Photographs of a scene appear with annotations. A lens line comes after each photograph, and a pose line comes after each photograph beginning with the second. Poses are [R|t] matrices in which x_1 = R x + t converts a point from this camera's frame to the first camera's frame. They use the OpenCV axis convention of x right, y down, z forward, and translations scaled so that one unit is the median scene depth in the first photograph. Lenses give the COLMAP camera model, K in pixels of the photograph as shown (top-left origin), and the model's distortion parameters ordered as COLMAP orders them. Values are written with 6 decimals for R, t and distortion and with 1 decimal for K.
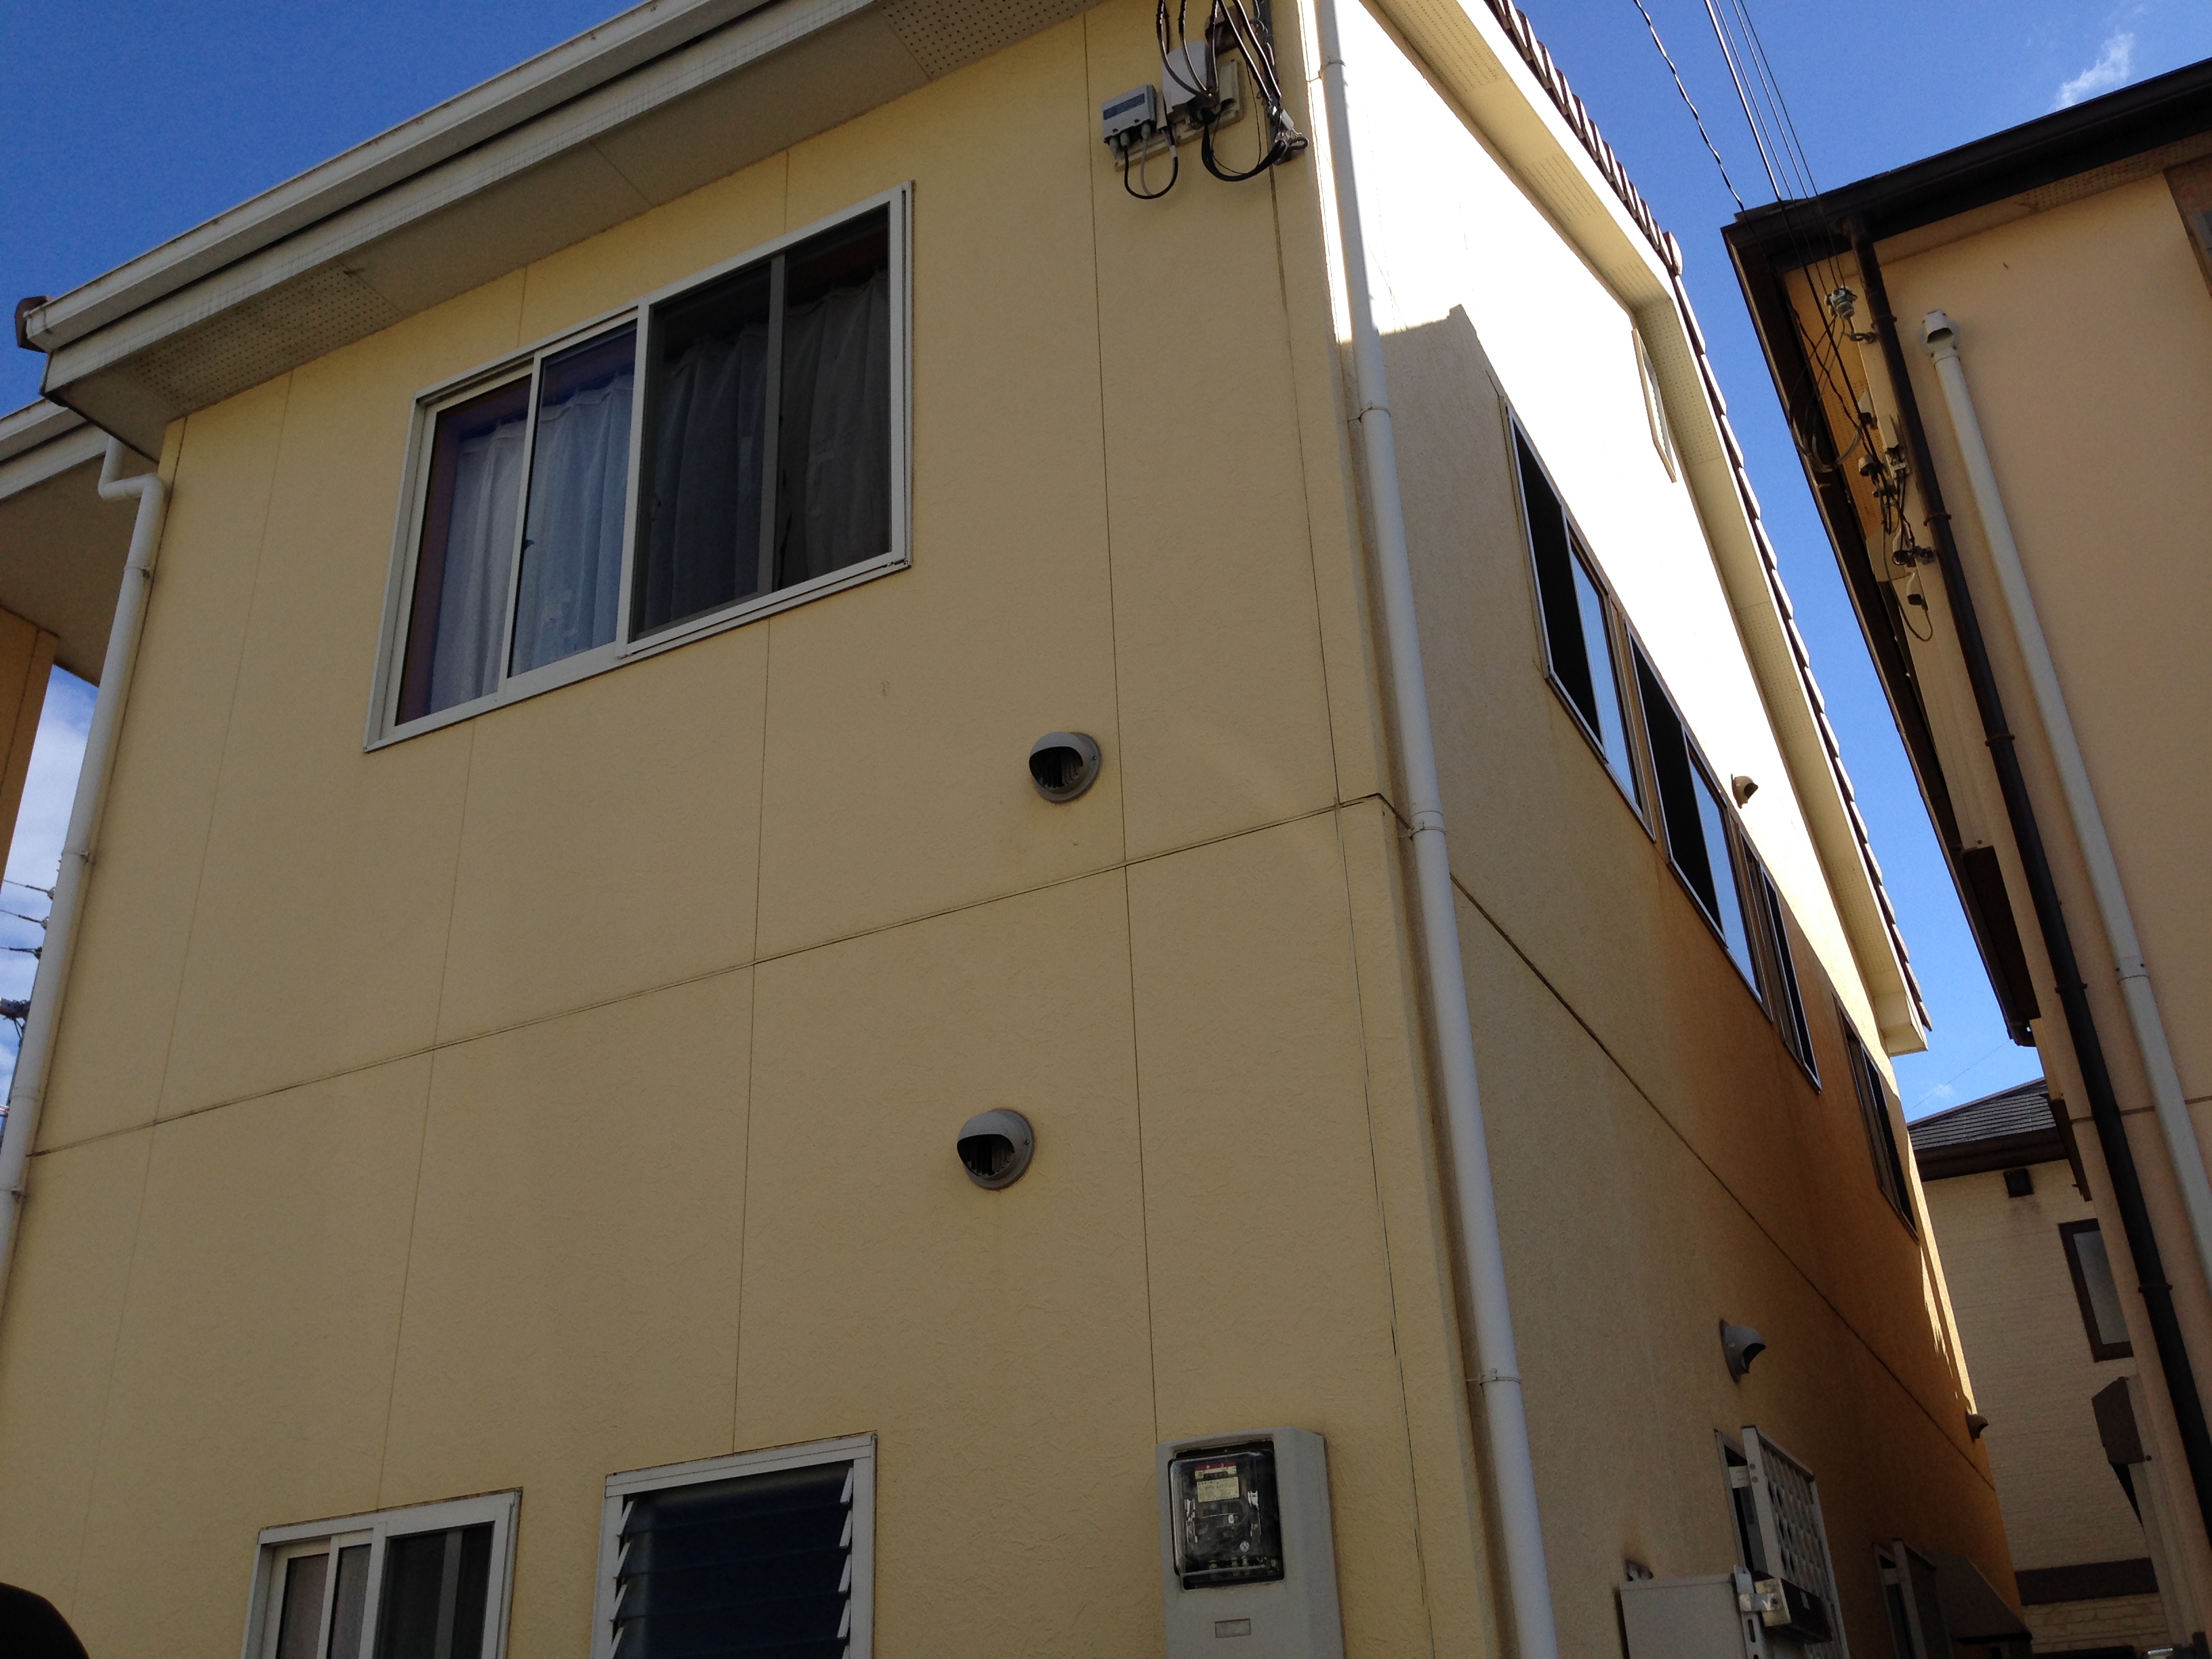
lens RADIAL K [[2044.4, 0, 1100.0], [0, 2044.4, 825.0], [0, 0, 1]] dist [0.091521, -0.120217]
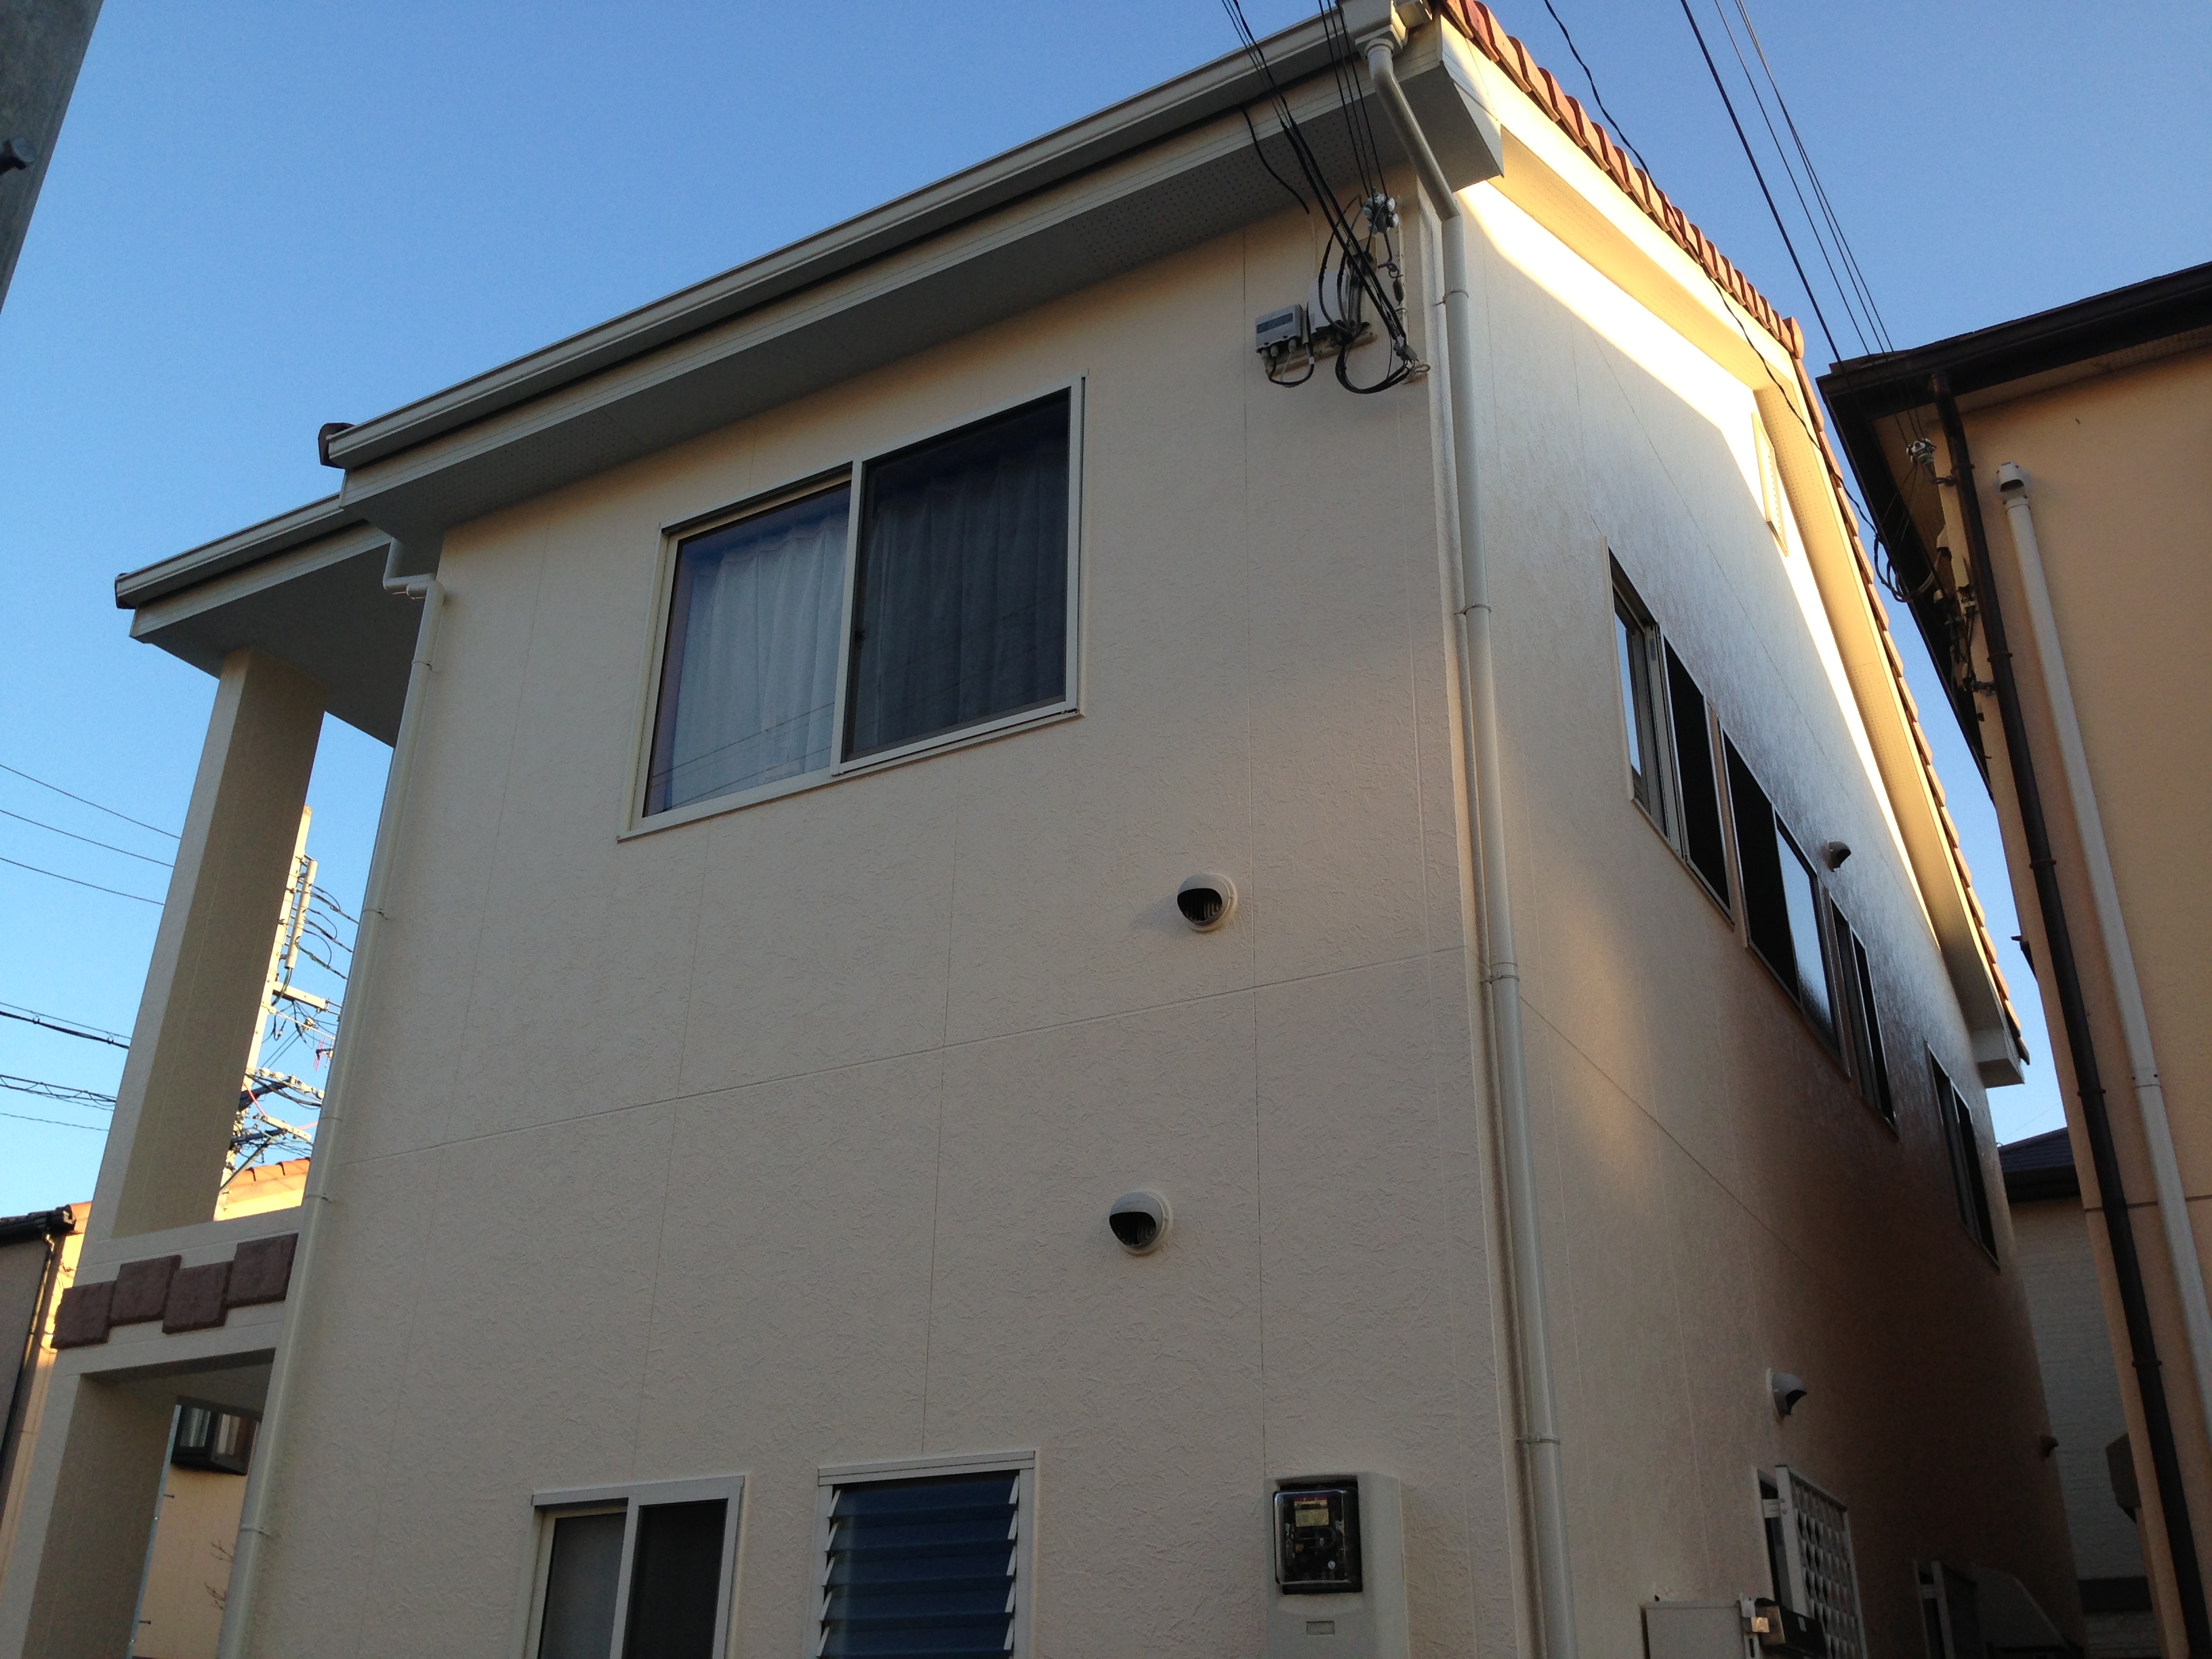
lens RADIAL K [[2038.6, 0, 1102.3], [0, 2038.6, 838.4], [0, 0, 1]] dist [0.105458, -0.186948]
pose [[0.997494, 0.031651, -0.063275, -0.002842], [-0.029839, 0.999123, 0.029377, -0.081412], [0.064149, -0.027416, 0.997564, -0.163869]]
